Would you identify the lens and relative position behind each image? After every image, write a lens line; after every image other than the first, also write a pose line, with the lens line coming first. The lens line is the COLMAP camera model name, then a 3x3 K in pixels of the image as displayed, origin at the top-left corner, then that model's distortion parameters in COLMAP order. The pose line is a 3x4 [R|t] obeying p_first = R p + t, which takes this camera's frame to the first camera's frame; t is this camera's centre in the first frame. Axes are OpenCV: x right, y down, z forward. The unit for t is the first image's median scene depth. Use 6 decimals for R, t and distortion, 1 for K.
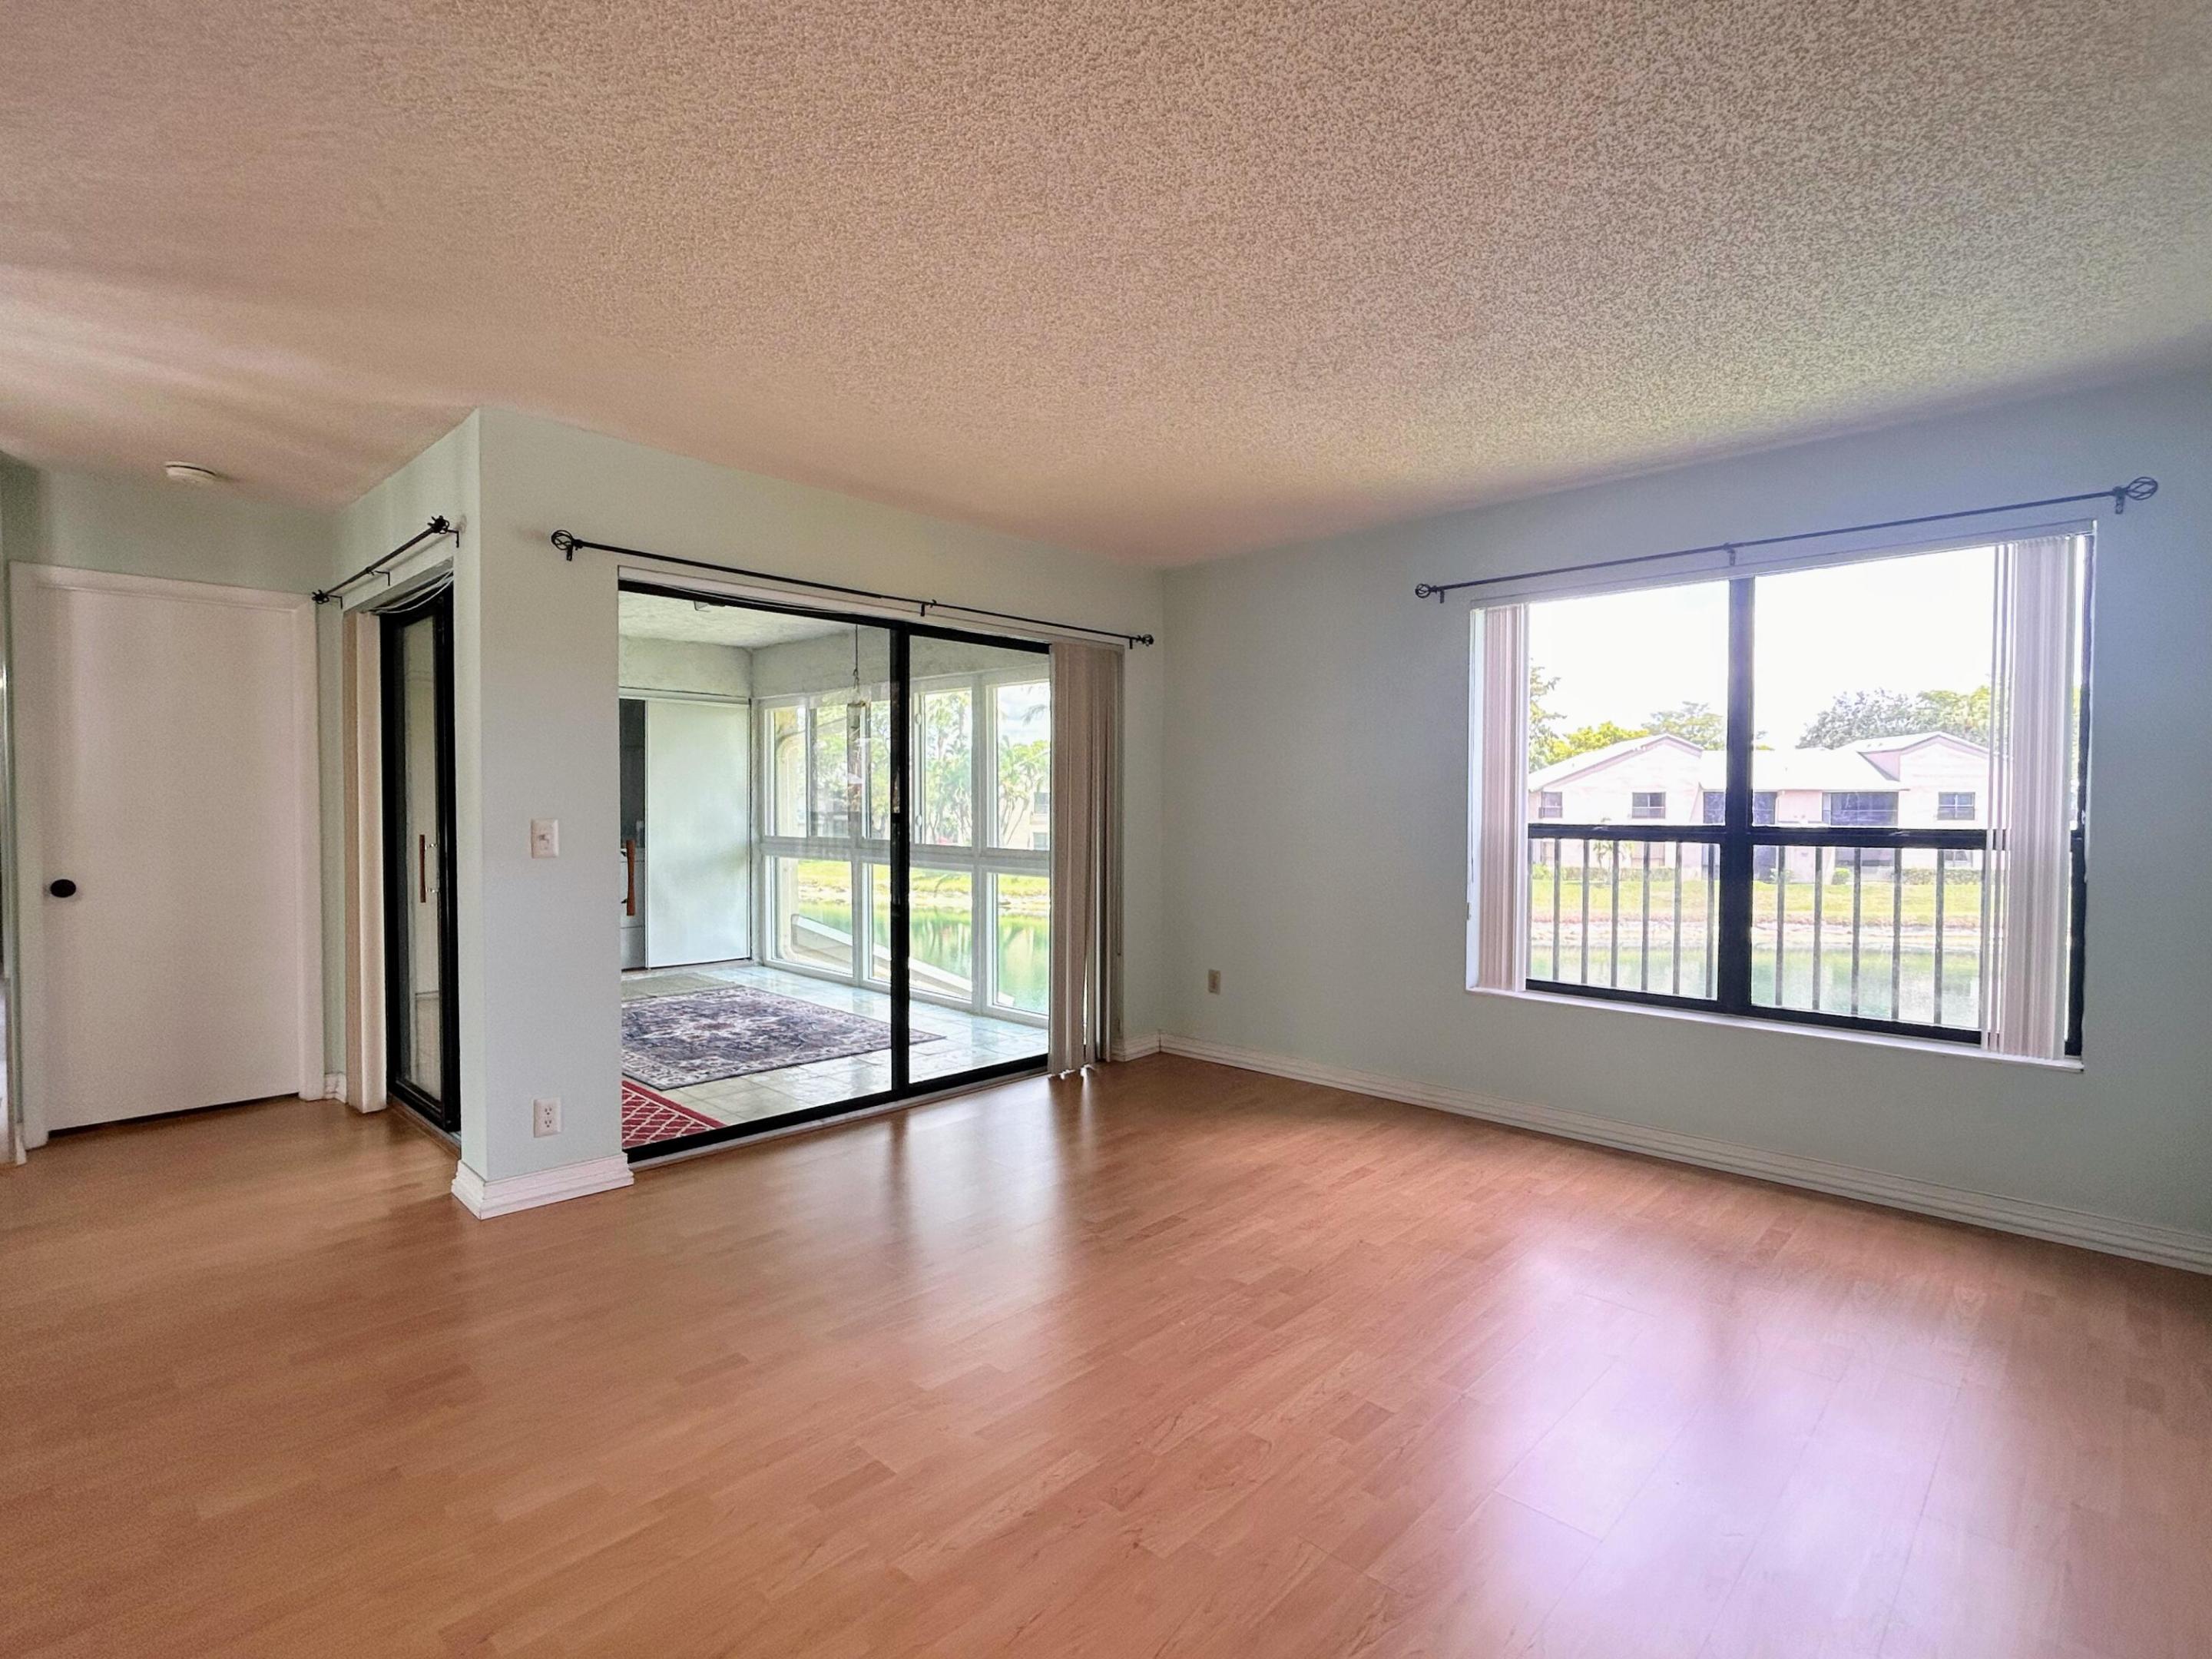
lens RADIAL K [[1074.6, 0, 1104.5], [0, 1074.6, 824.5], [0, 0, 1]] dist [-0.000274, -0.000150]
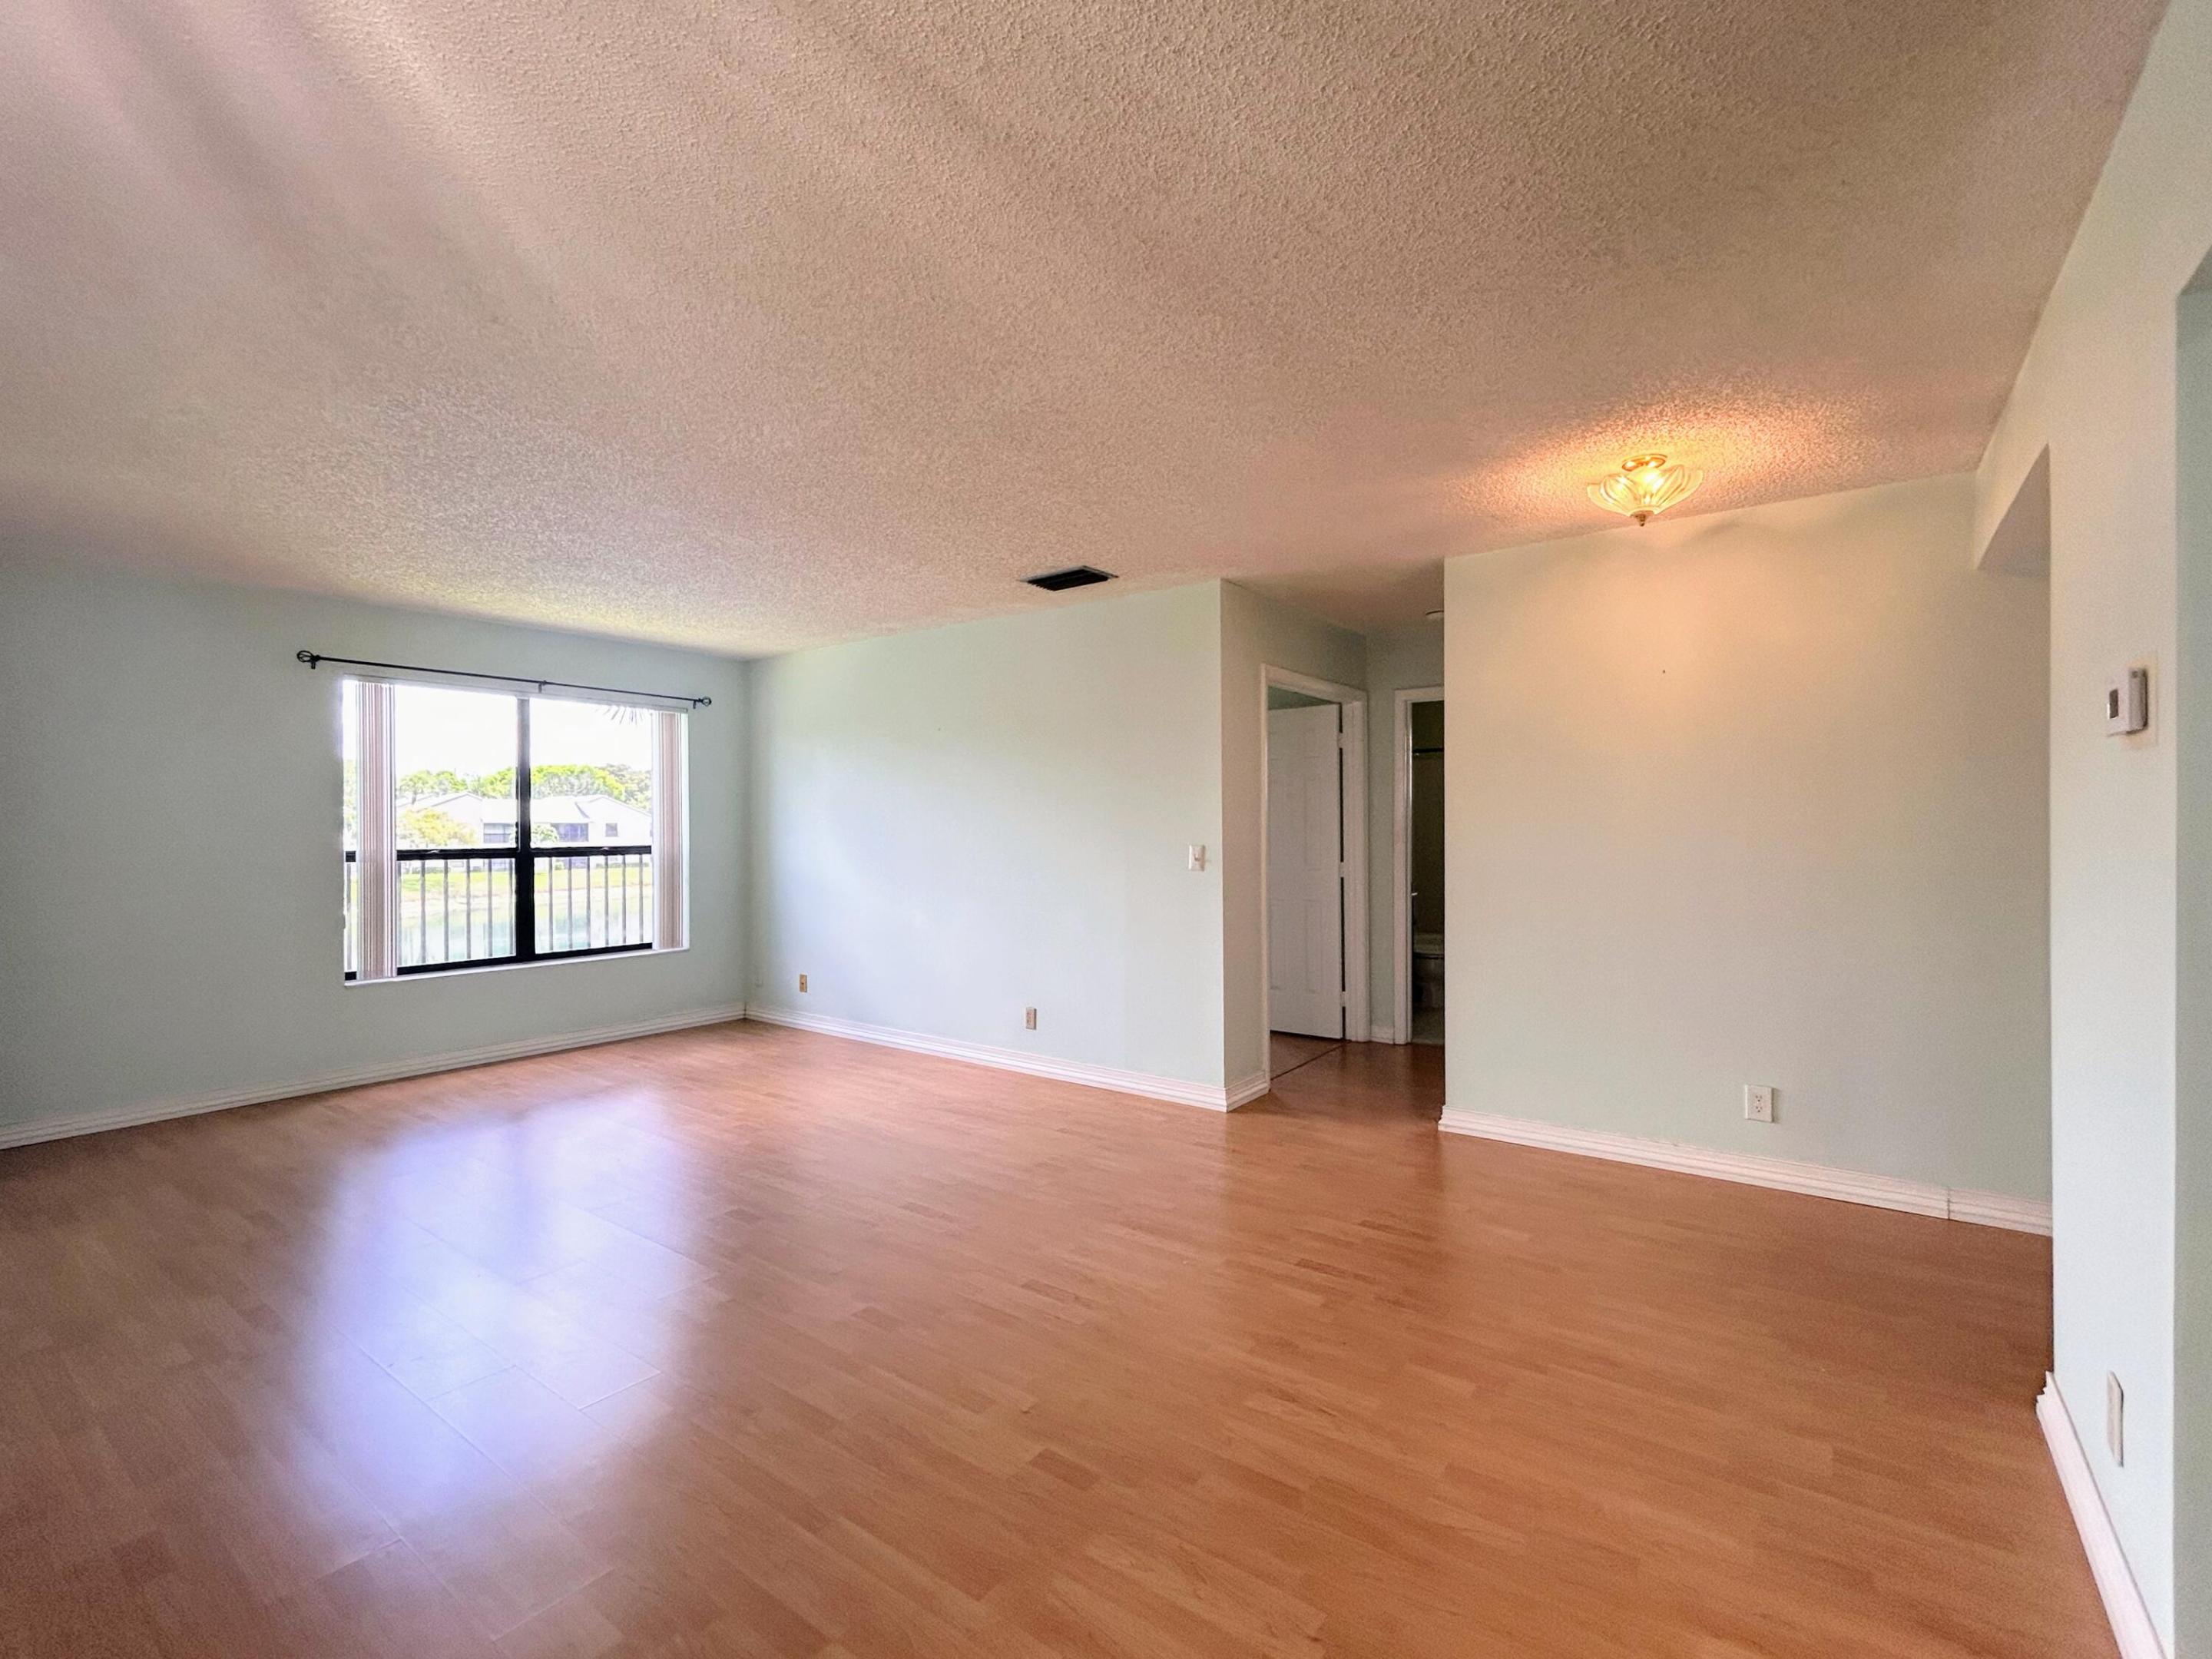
lens RADIAL K [[992.9, 0, 1110.6], [0, 992.9, 828.2], [0, 0, 1]] dist [0.001179, -0.000126]
pose [[-0.128238, -0.007849, 0.991712, -1.043274], [0.023364, 0.999667, 0.010933, -0.022924], [-0.991468, 0.024573, -0.128012, 0.308618]]
